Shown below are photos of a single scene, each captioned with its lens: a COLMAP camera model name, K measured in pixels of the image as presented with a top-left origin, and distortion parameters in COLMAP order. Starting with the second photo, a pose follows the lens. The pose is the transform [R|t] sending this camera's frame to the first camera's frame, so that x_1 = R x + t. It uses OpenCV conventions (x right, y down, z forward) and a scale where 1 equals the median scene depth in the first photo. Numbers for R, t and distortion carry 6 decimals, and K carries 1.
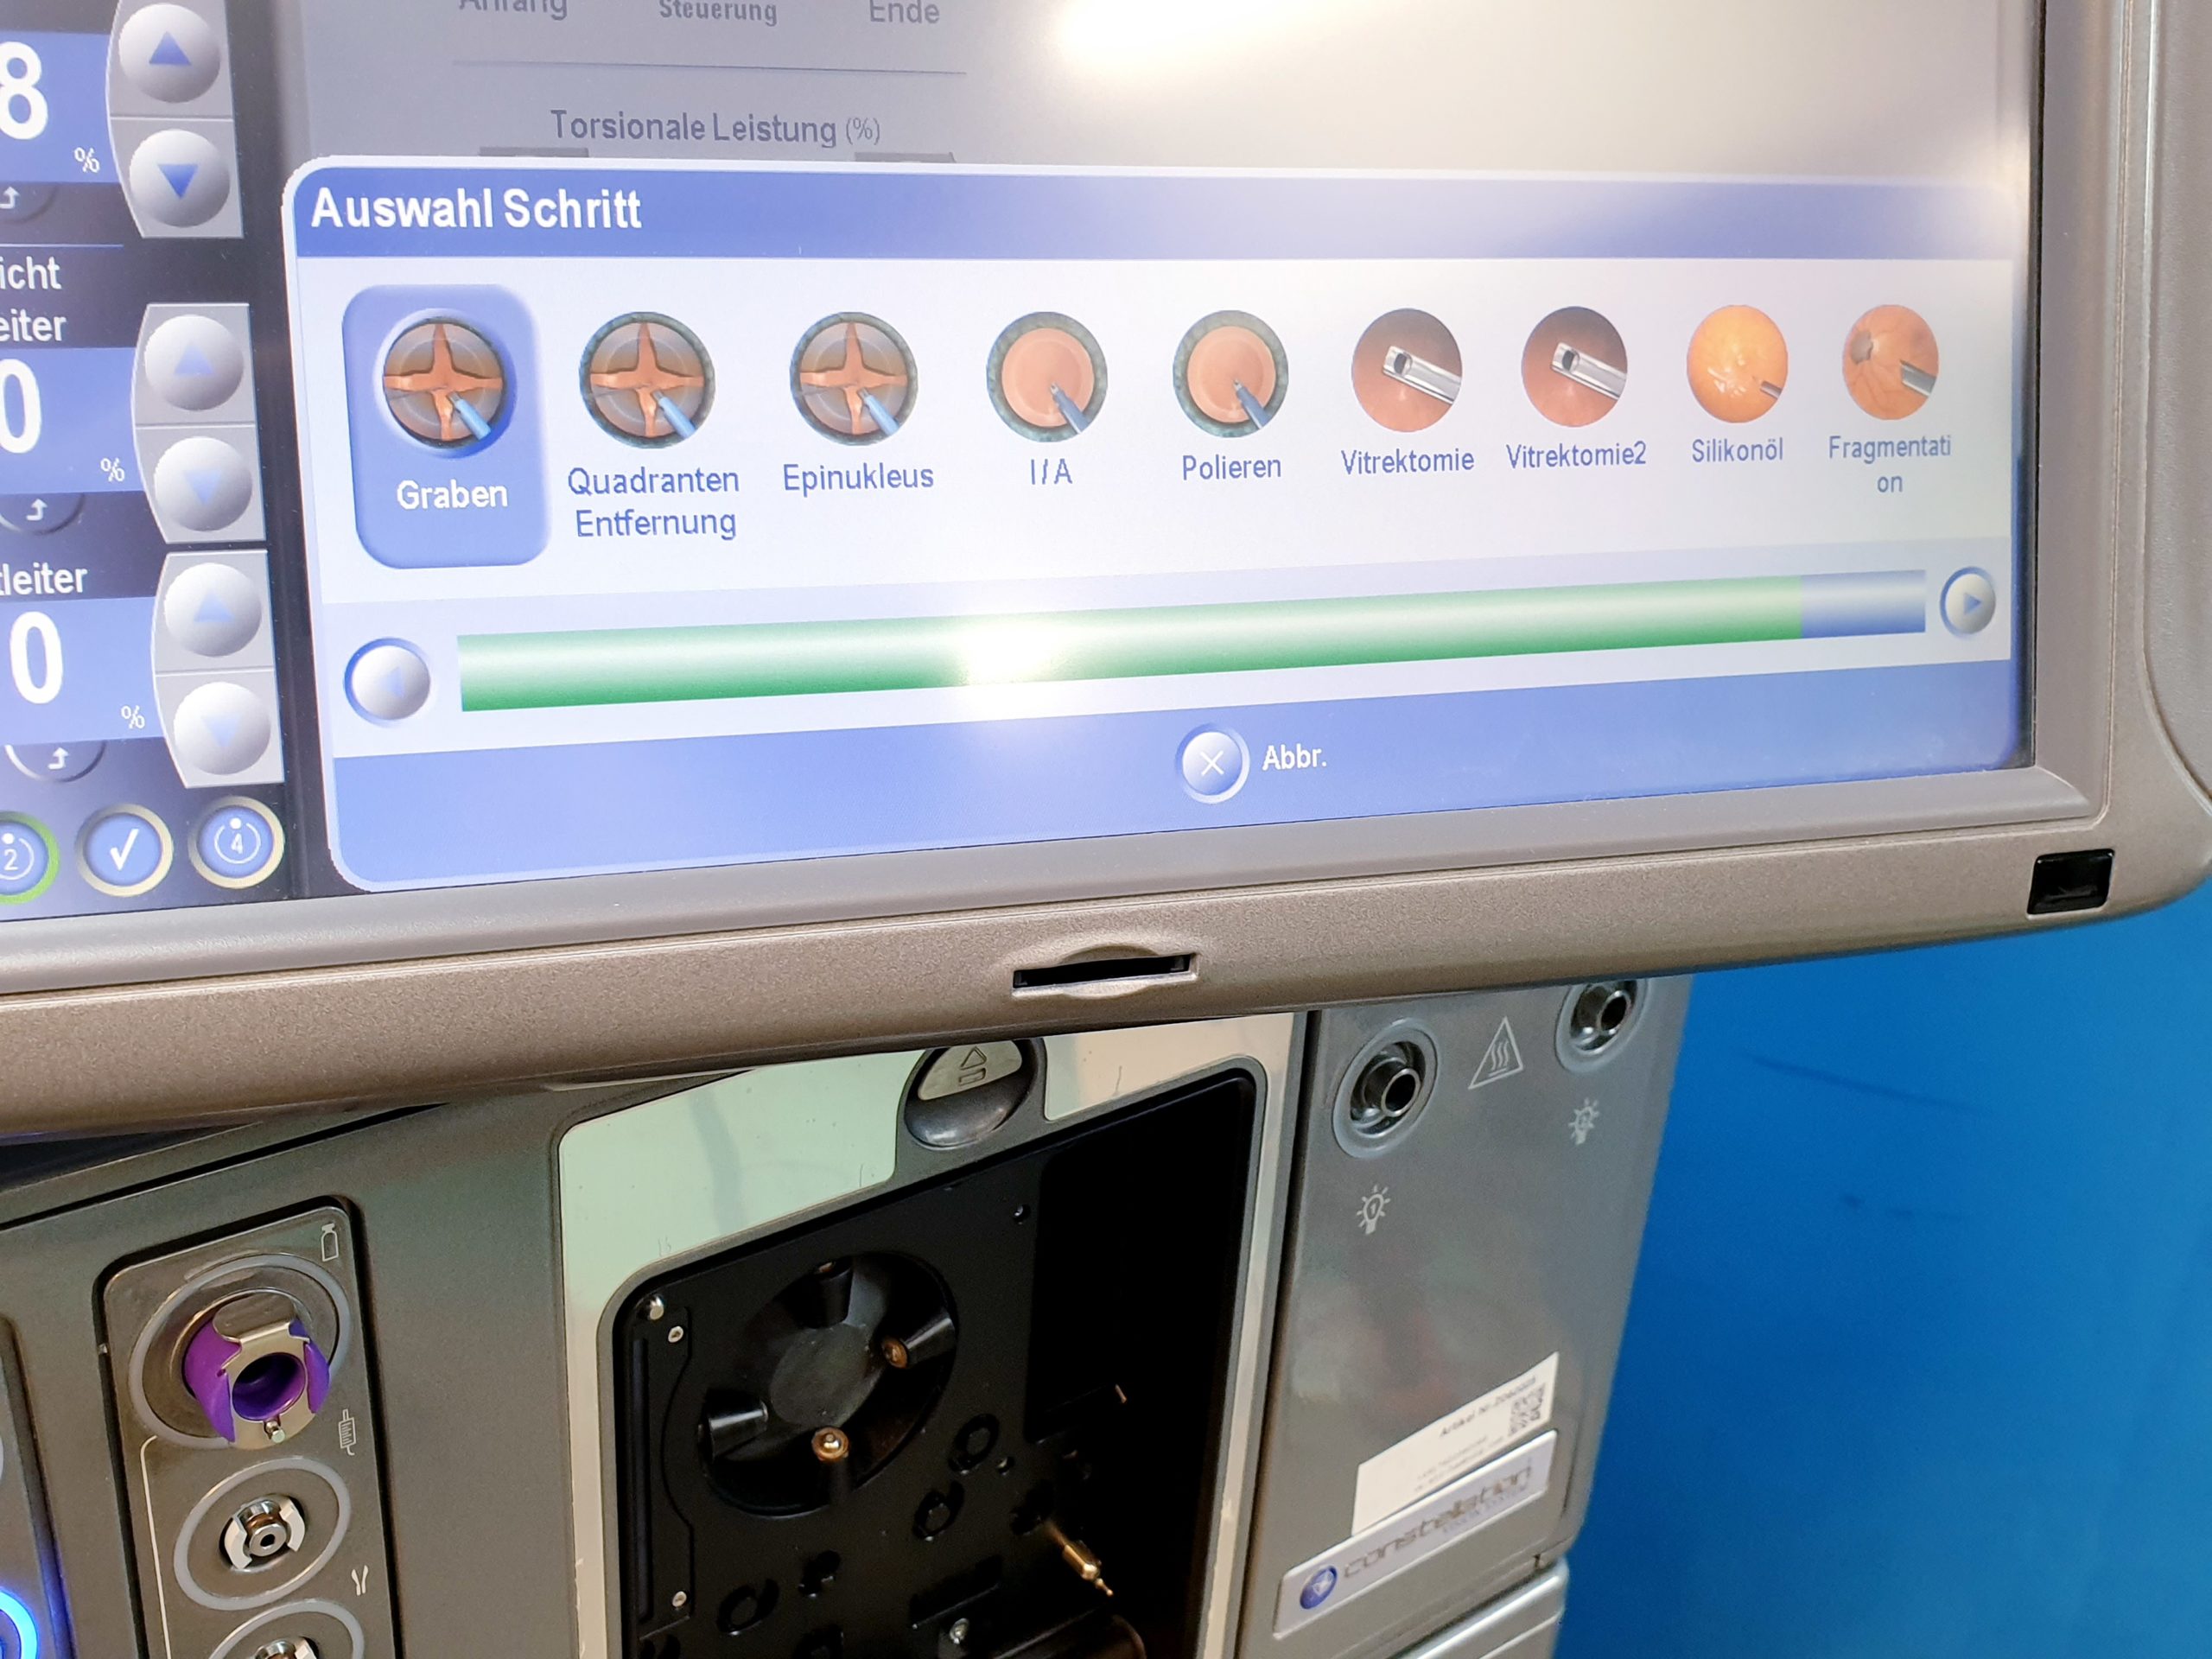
lens RADIAL K [[2258.7, 0, 1106.7], [0, 2258.7, 808.2], [0, 0, 1]] dist [-0.014285, -0.020126]
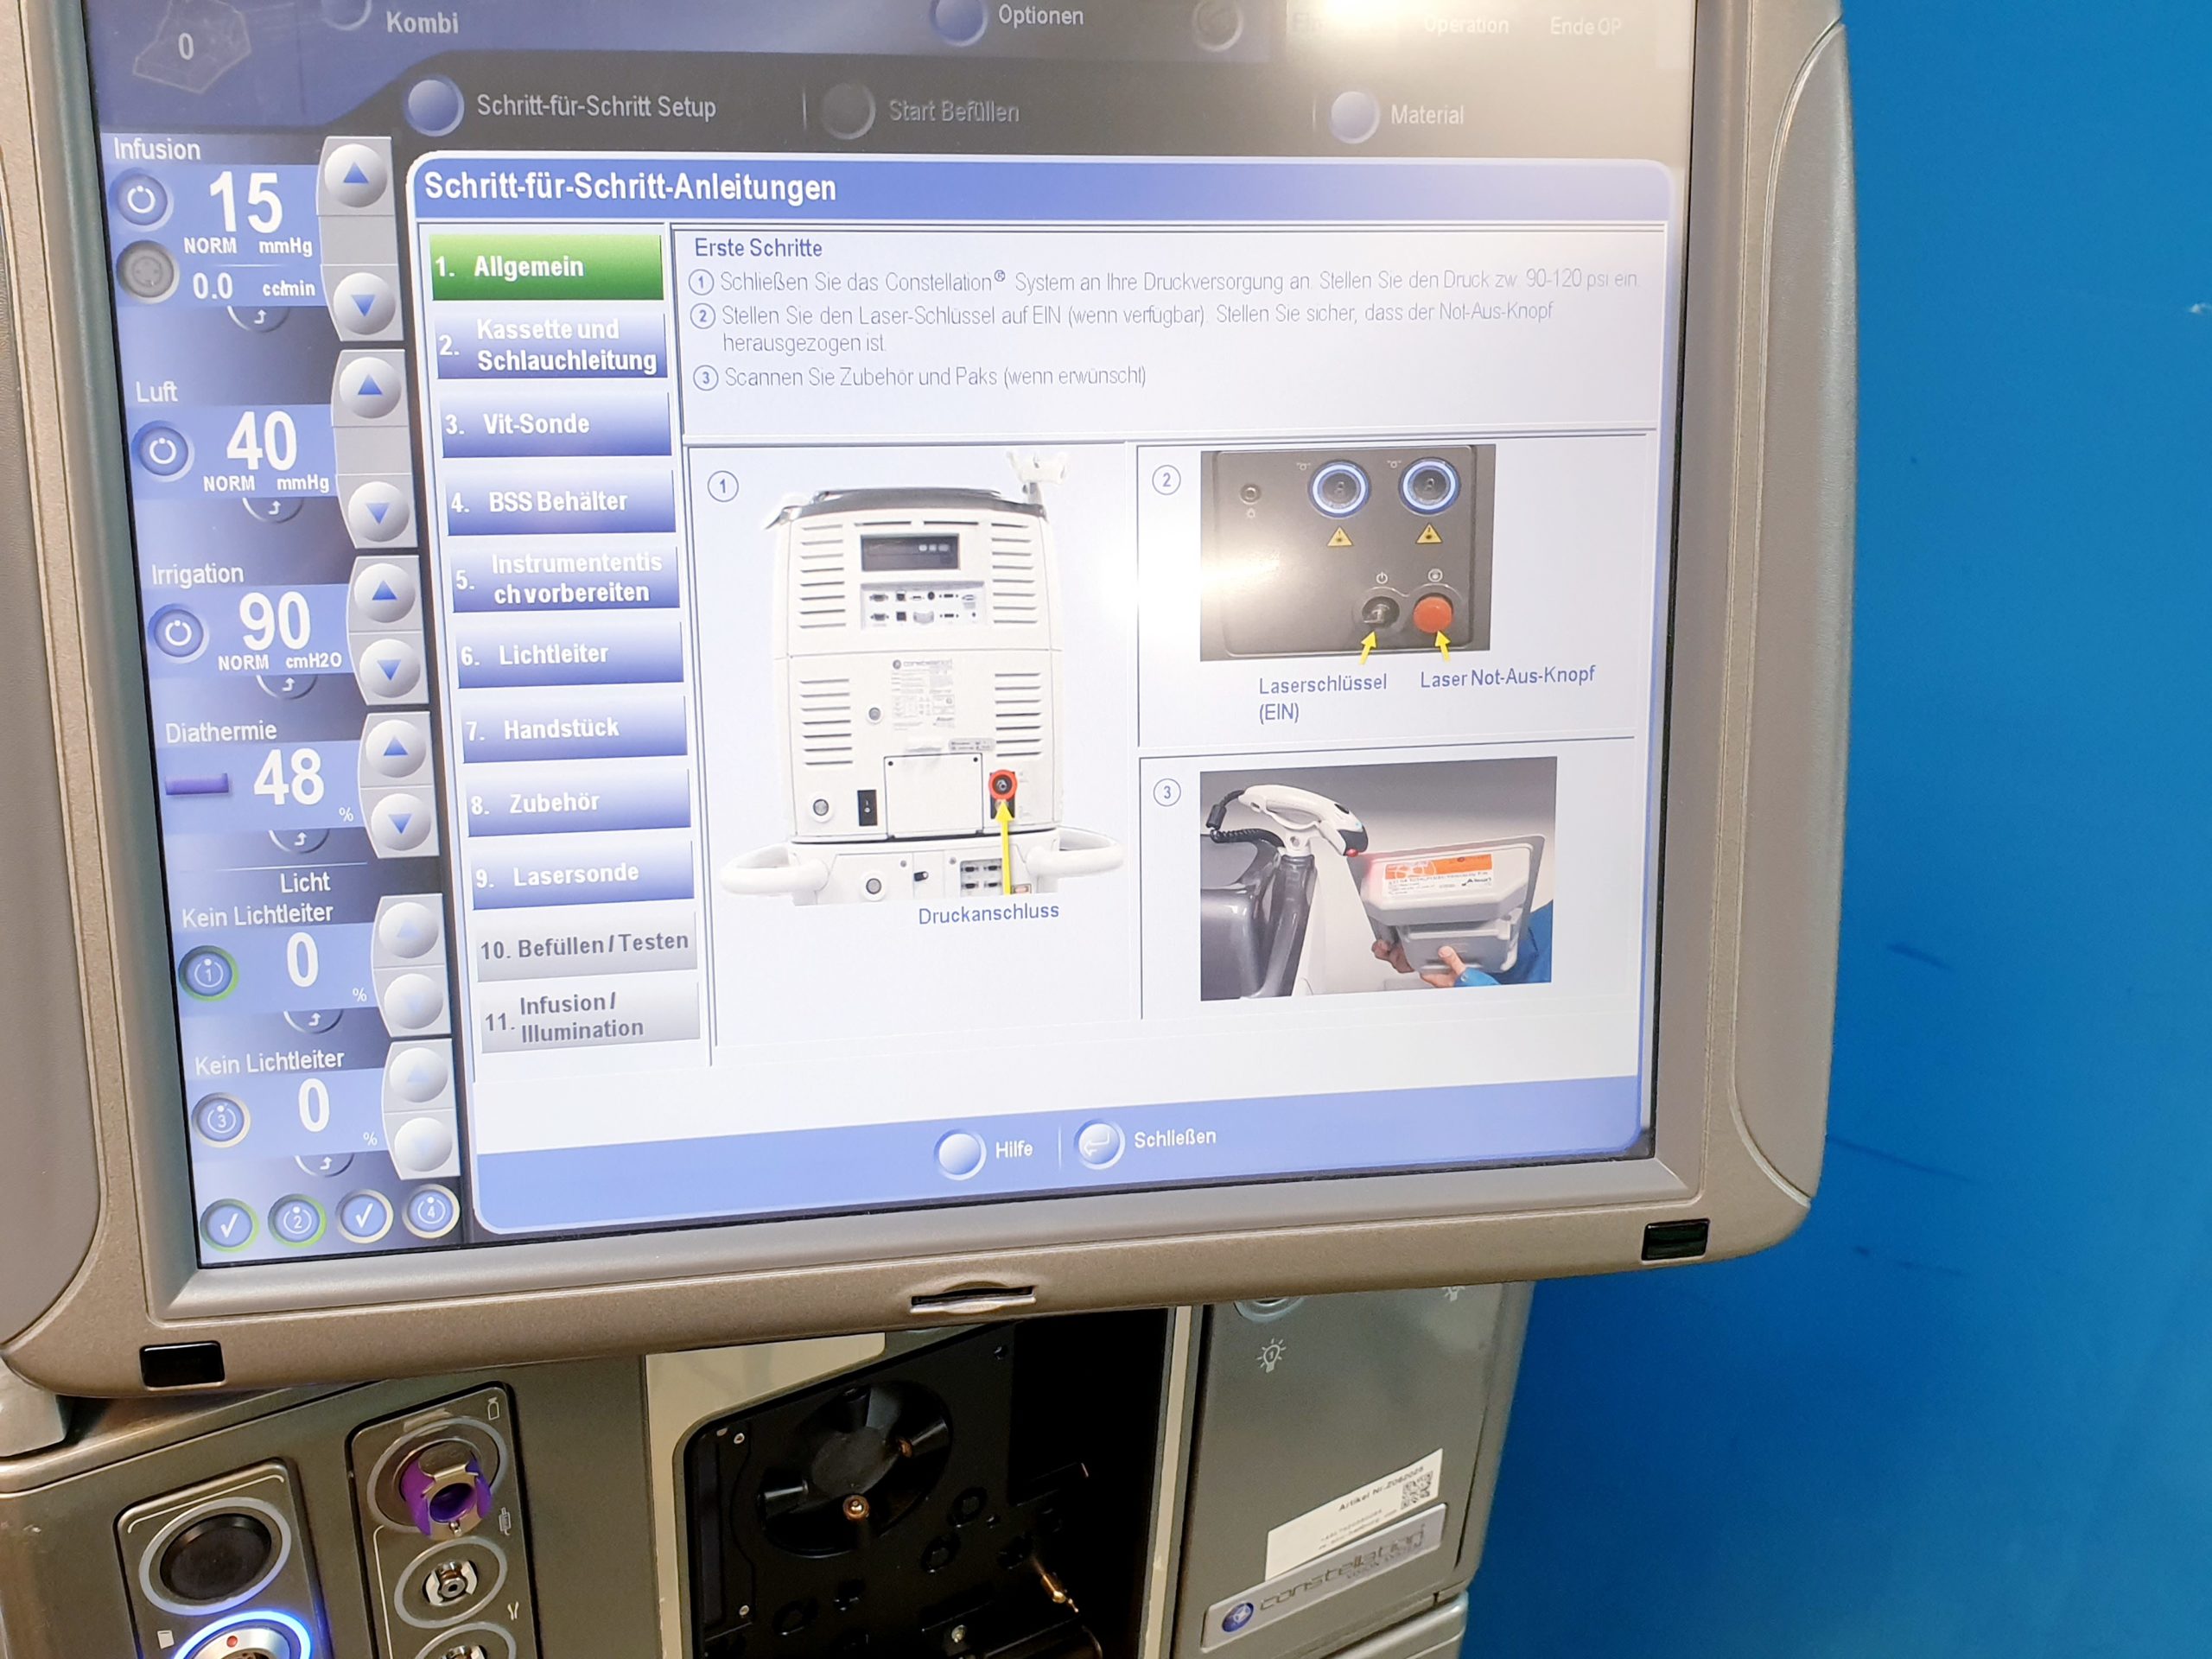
lens RADIAL K [[2240.1, 0, 1106.0], [0, 2240.1, 829.5], [0, 0, 1]] dist [0.031870, -0.176557]
pose [[0.993496, 0.044474, -0.104823, 0.209129], [-0.037234, 0.996849, 0.070040, -0.316786], [0.107608, -0.065681, 0.992021, -0.439324]]
